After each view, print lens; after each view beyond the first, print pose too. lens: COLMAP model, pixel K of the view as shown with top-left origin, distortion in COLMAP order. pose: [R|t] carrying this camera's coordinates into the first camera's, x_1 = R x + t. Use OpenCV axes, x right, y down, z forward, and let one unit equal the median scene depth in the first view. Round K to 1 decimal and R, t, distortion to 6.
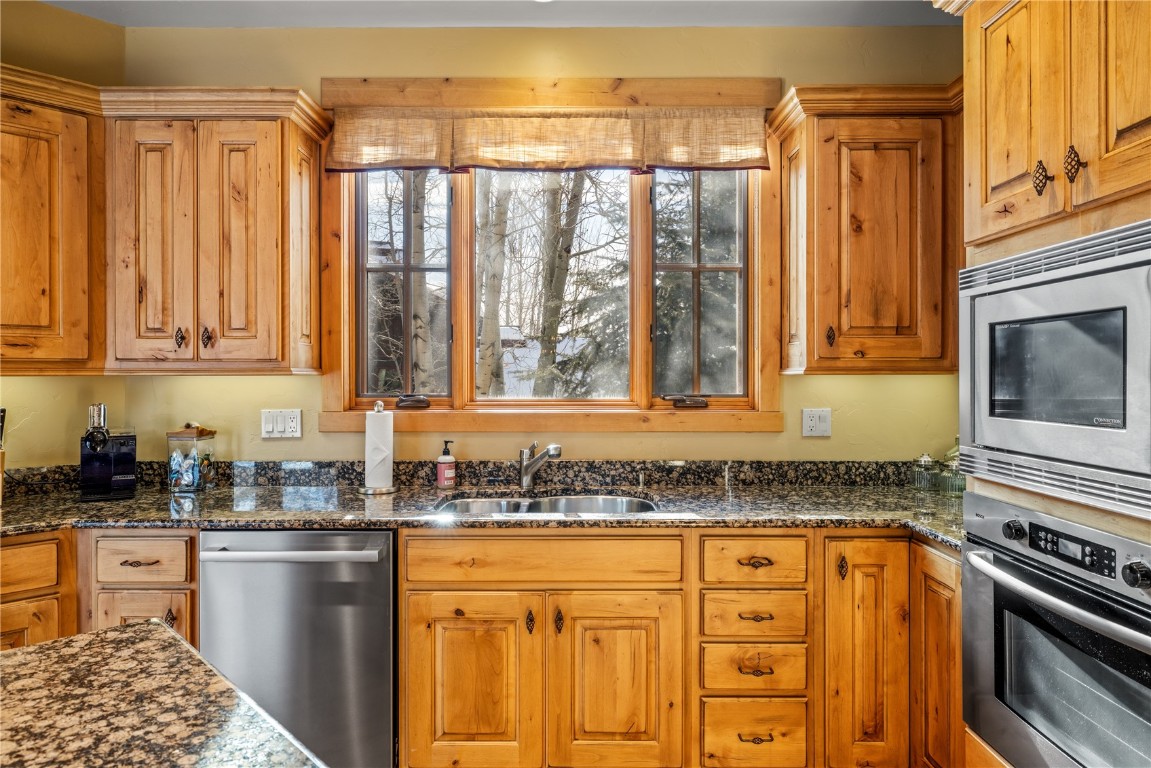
lens RADIAL K [[684.3, 0, 573.2], [0, 684.3, 376.9], [0, 0, 1]] dist [-0.002006, 0.002983]
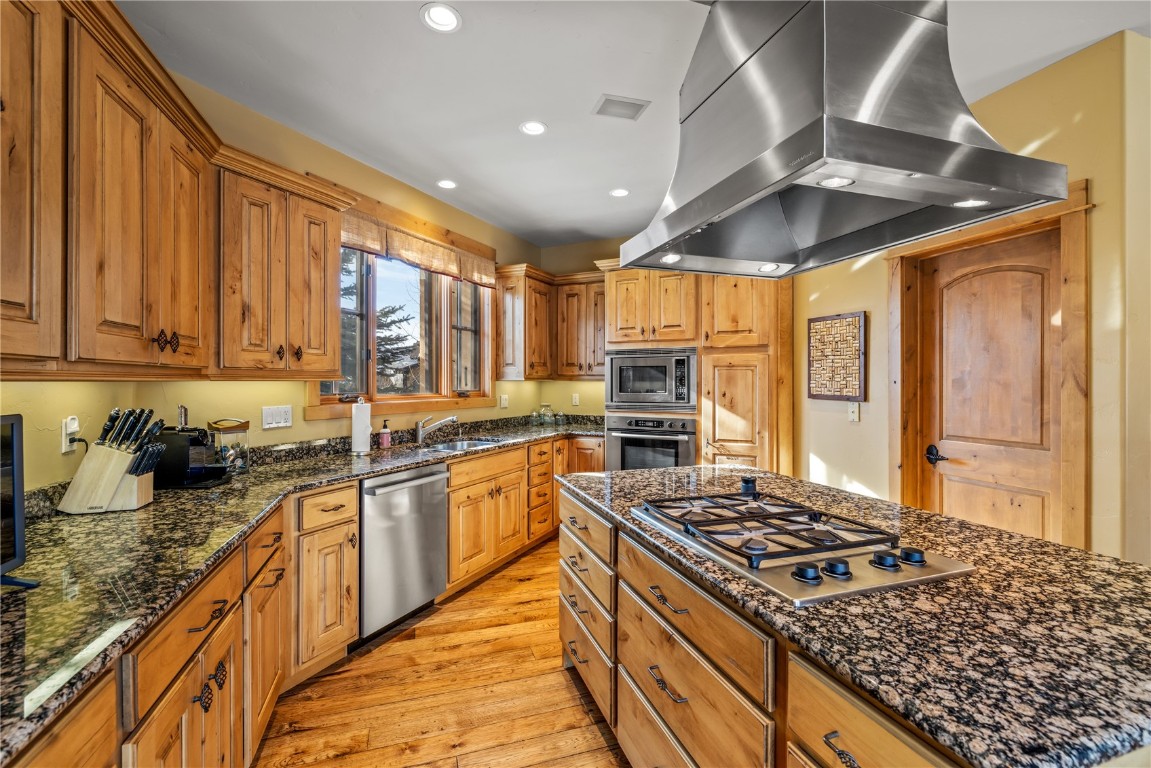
lens RADIAL K [[493.7, 0, 575.6], [0, 493.7, 382.9], [0, 0, 1]] dist [-0.002742, 0.002427]
pose [[0.439665, -0.002273, 0.898159, -1.179188], [0.003962, 0.999992, 0.000591, 0.003664], [-0.898153, 0.003298, 0.439670, 0.057903]]
